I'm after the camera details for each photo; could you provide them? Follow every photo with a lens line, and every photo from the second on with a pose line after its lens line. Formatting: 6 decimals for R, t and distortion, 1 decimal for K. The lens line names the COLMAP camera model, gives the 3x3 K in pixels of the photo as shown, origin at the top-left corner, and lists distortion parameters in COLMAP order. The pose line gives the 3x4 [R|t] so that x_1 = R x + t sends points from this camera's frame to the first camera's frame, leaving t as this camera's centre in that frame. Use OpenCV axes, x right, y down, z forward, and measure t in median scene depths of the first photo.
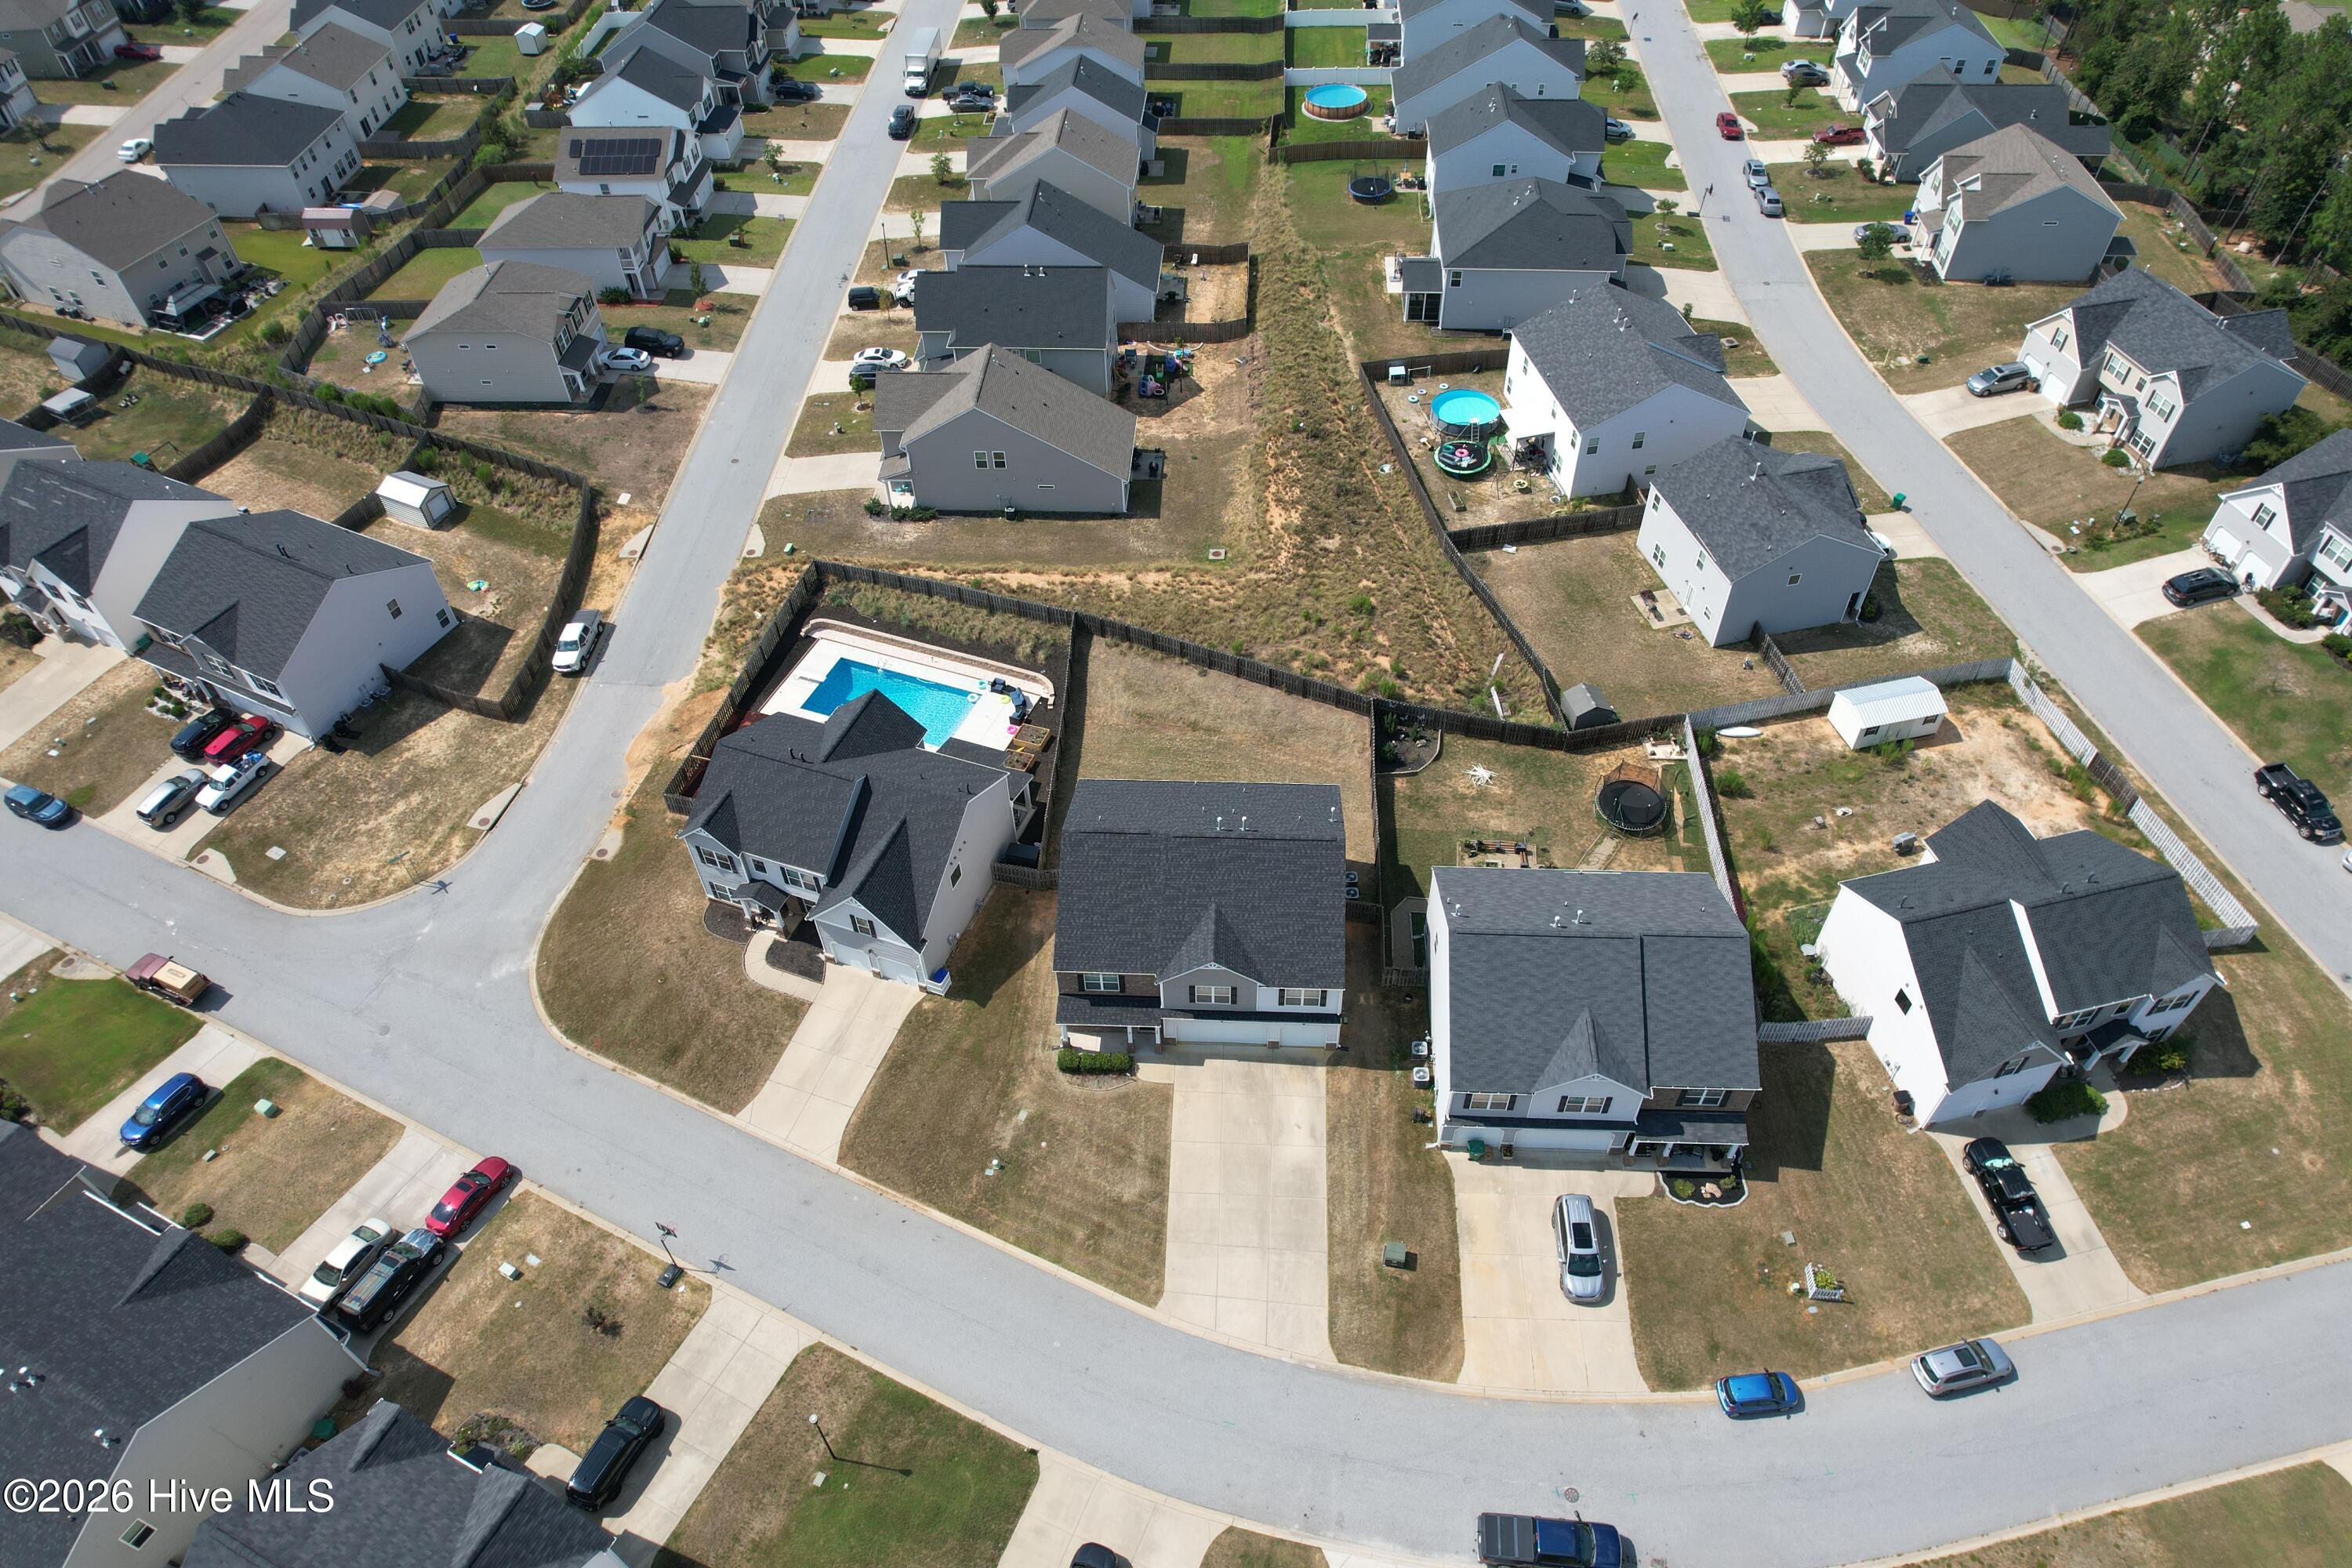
lens RADIAL K [[1499.7, 0, 1176.0], [0, 1499.7, 784.0], [0, 0, 1]] dist [-0.054755, -0.001690]
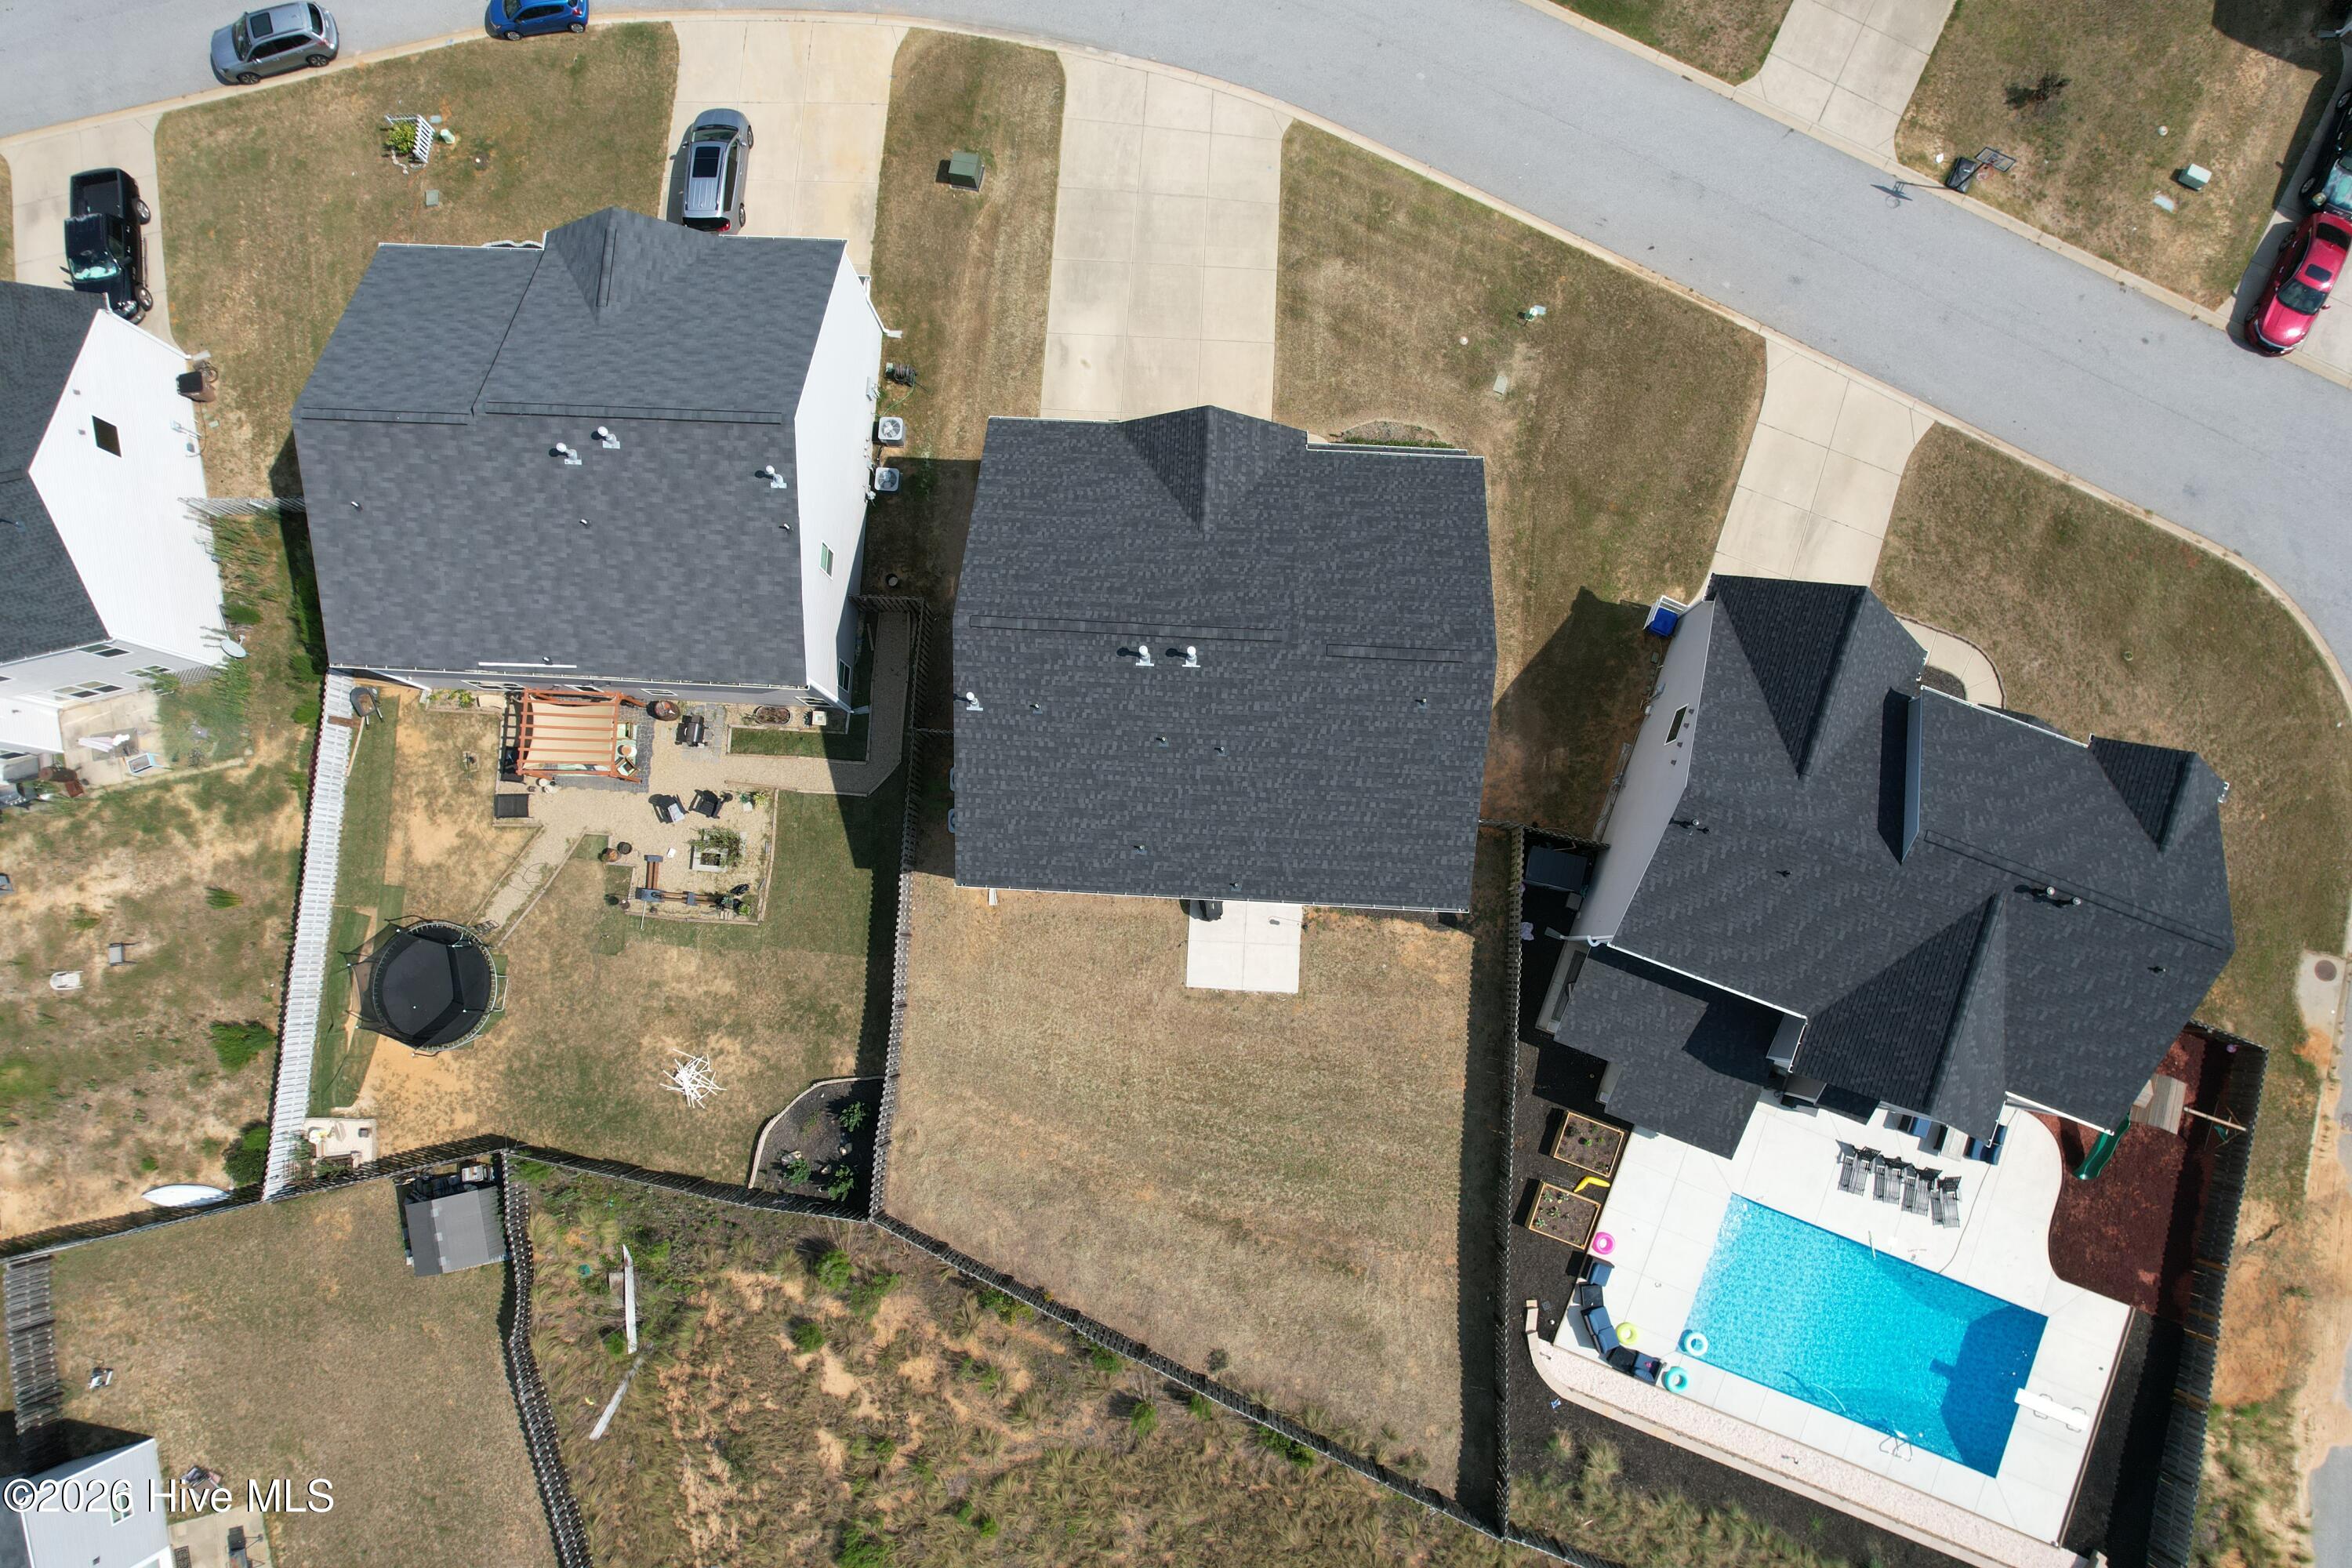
lens RADIAL K [[1498.3, 0, 1178.6], [0, 1498.3, 789.9], [0, 0, 1]] dist [-0.079738, 0.069583]
pose [[-0.999004, 0.004624, 0.044382, 0.011086], [0.030800, -0.648219, 0.760831, -0.396460], [0.032288, 0.761440, 0.647431, 0.705320]]
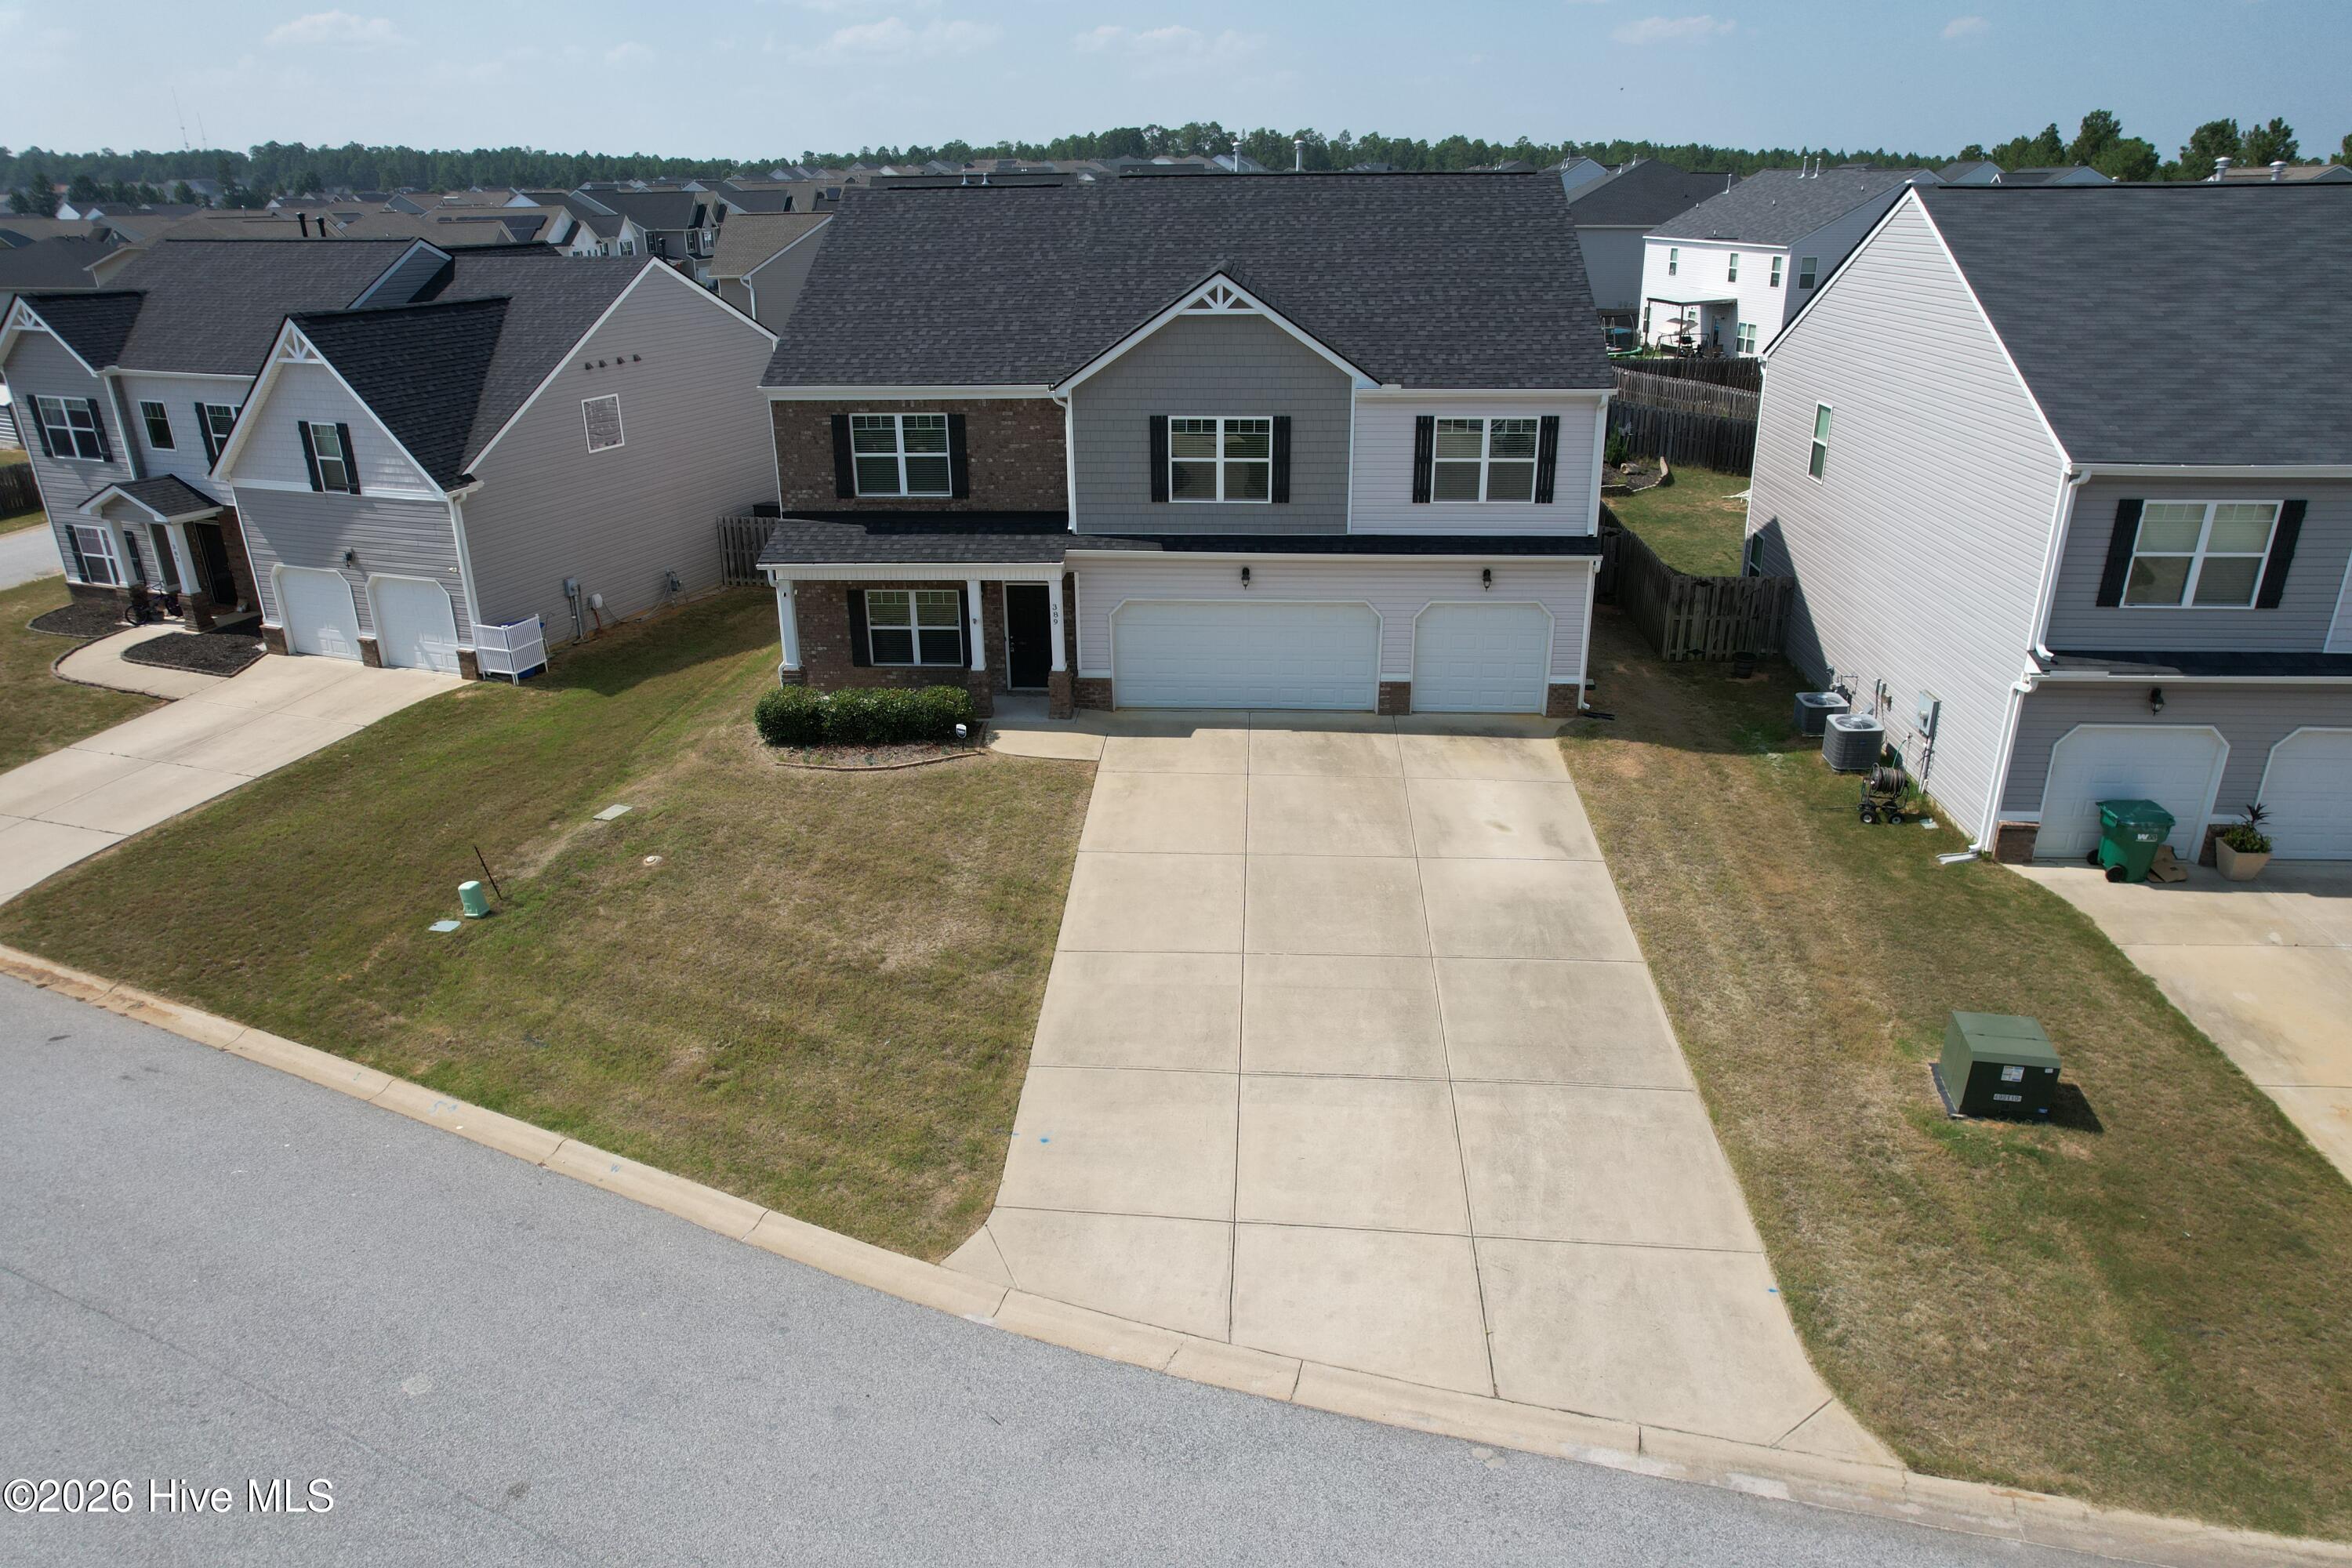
lens RADIAL K [[1505.9, 0, 1180.0], [0, 1505.9, 790.3], [0, 0, 1]] dist [-0.086284, 0.078077]
pose [[0.999883, 0.014944, -0.003235, 0.017542], [-0.014932, 0.908851, -0.416854, 0.345555], [-0.003289, 0.416853, 0.908968, 0.711507]]
